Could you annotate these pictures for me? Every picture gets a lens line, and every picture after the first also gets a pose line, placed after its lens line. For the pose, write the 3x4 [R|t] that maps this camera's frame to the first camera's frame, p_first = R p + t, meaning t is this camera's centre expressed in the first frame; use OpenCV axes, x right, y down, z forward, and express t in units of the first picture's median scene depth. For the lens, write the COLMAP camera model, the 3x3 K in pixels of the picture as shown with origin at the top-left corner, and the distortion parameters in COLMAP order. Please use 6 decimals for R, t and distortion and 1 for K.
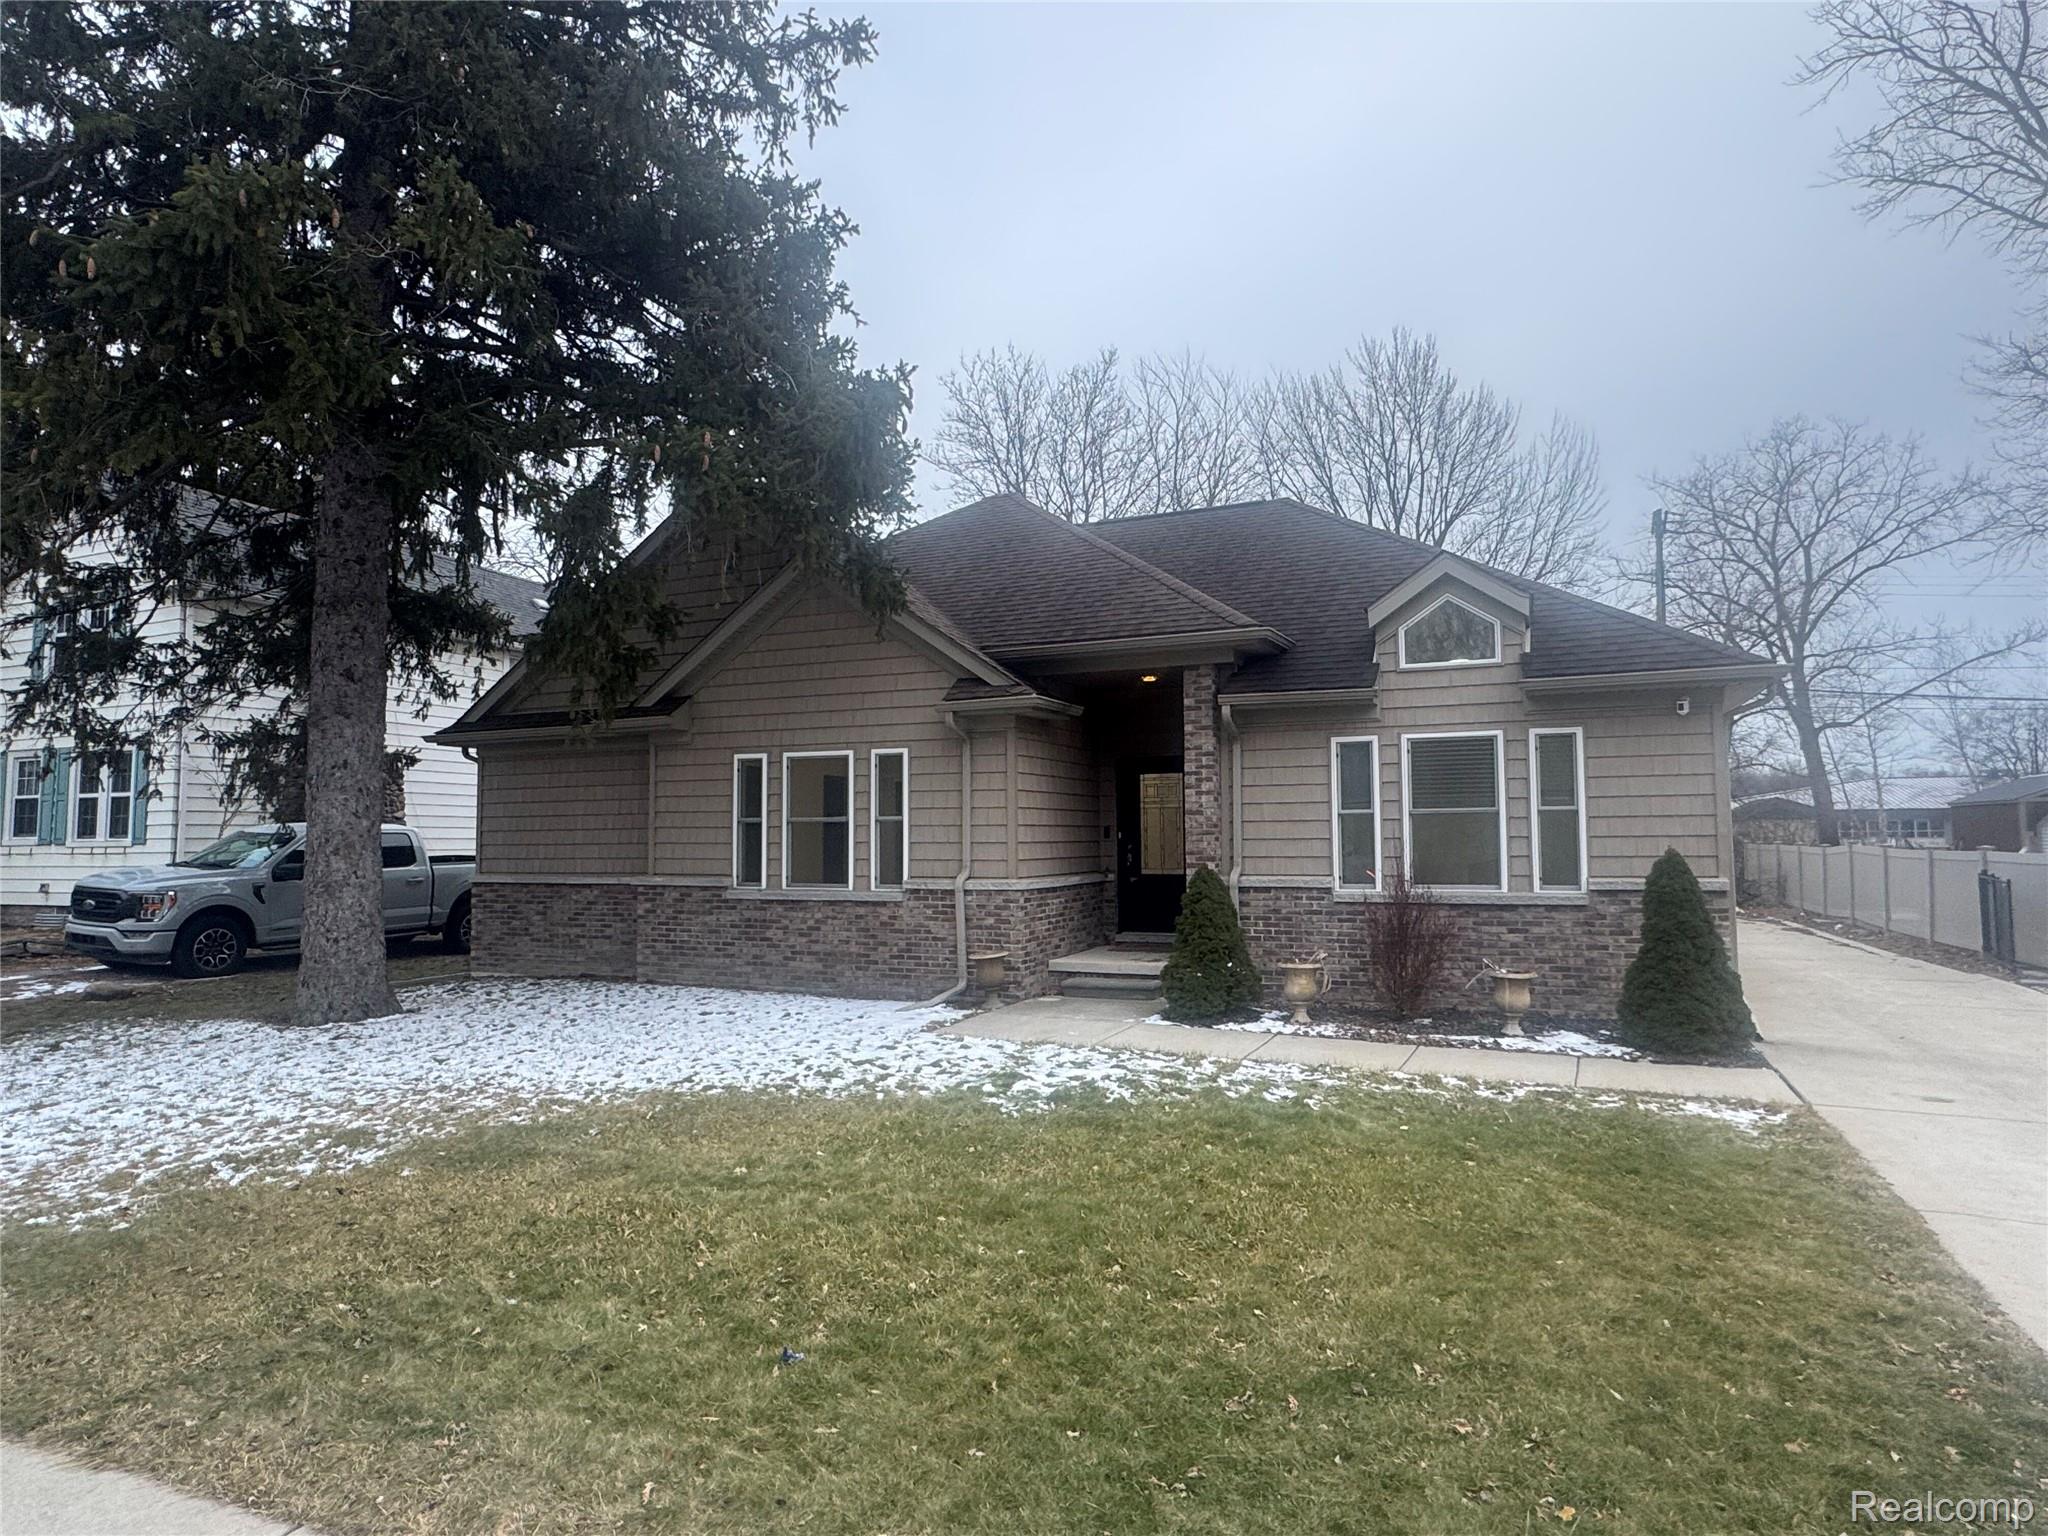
lens RADIAL K [[1198.0, 0, 1039.3], [0, 1198.0, 750.0], [0, 0, 1]] dist [-0.026014, 0.010012]
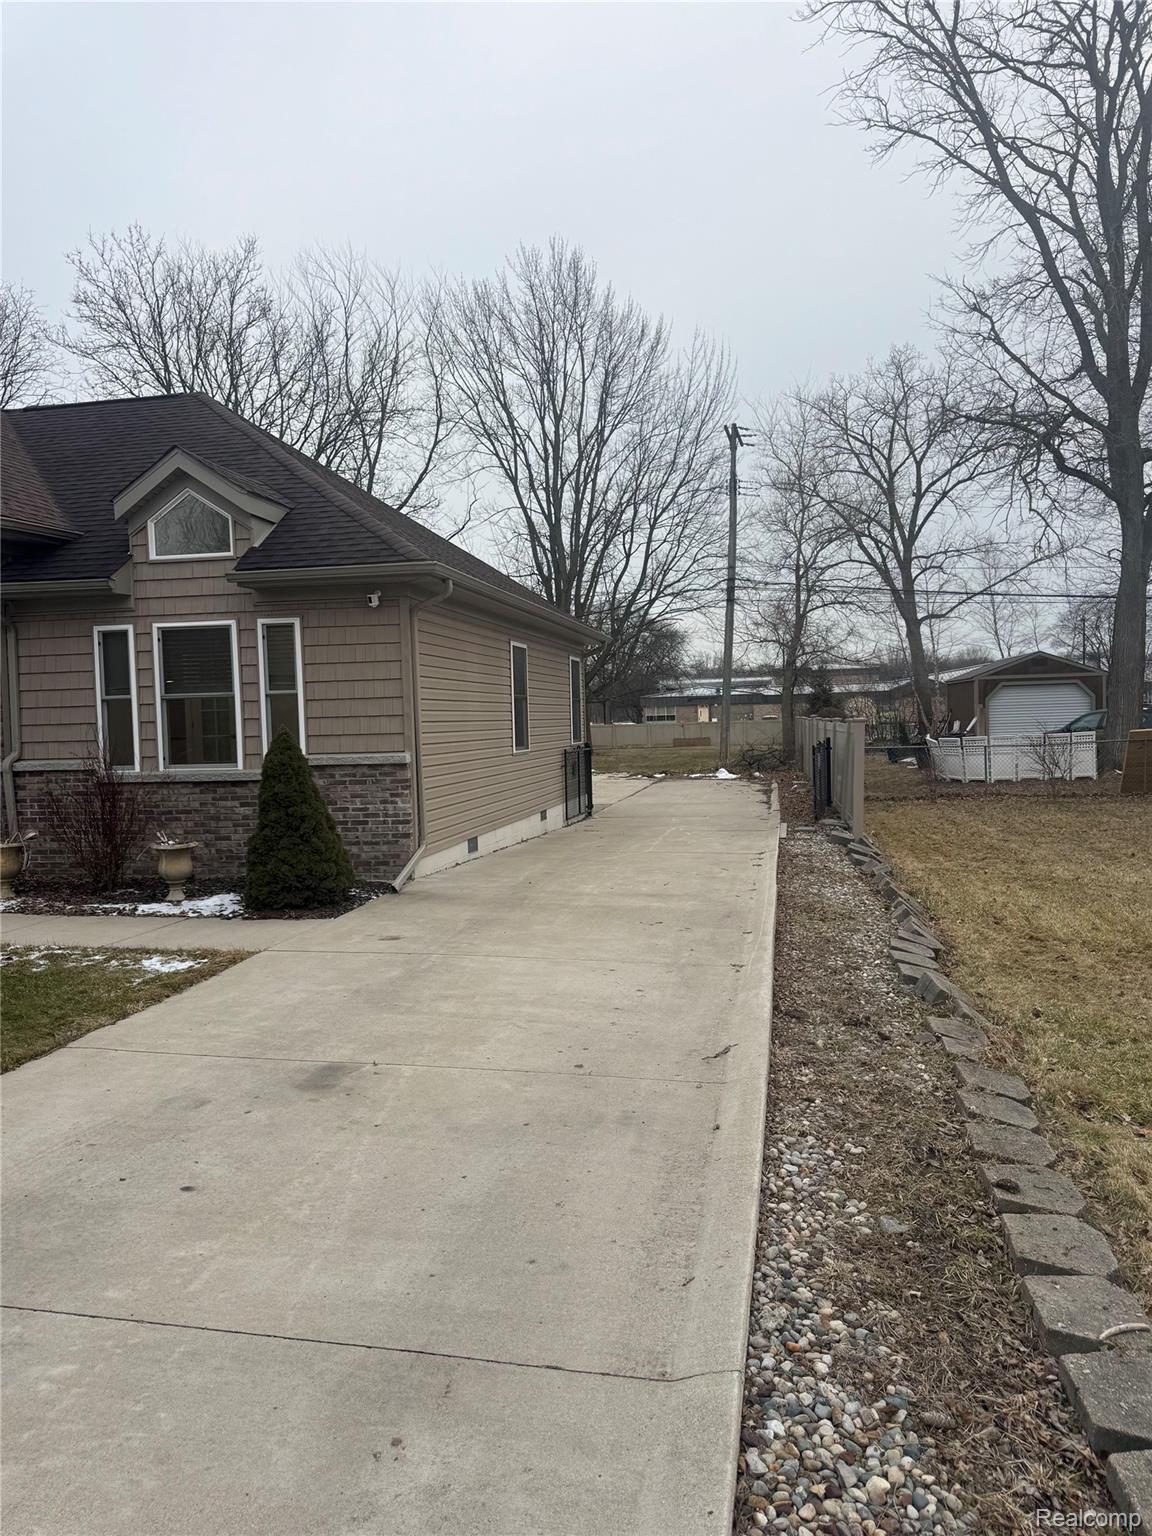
lens RADIAL K [[1098.1, 0, 574.2], [0, 1098.1, 760.4], [0, 0, 1]] dist [0.017719, -0.012668]
pose [[0.974519, -0.026531, 0.222730, 0.428744], [0.001627, 0.993790, 0.111260, -0.000661], [-0.224299, -0.108062, 0.968511, -0.038949]]
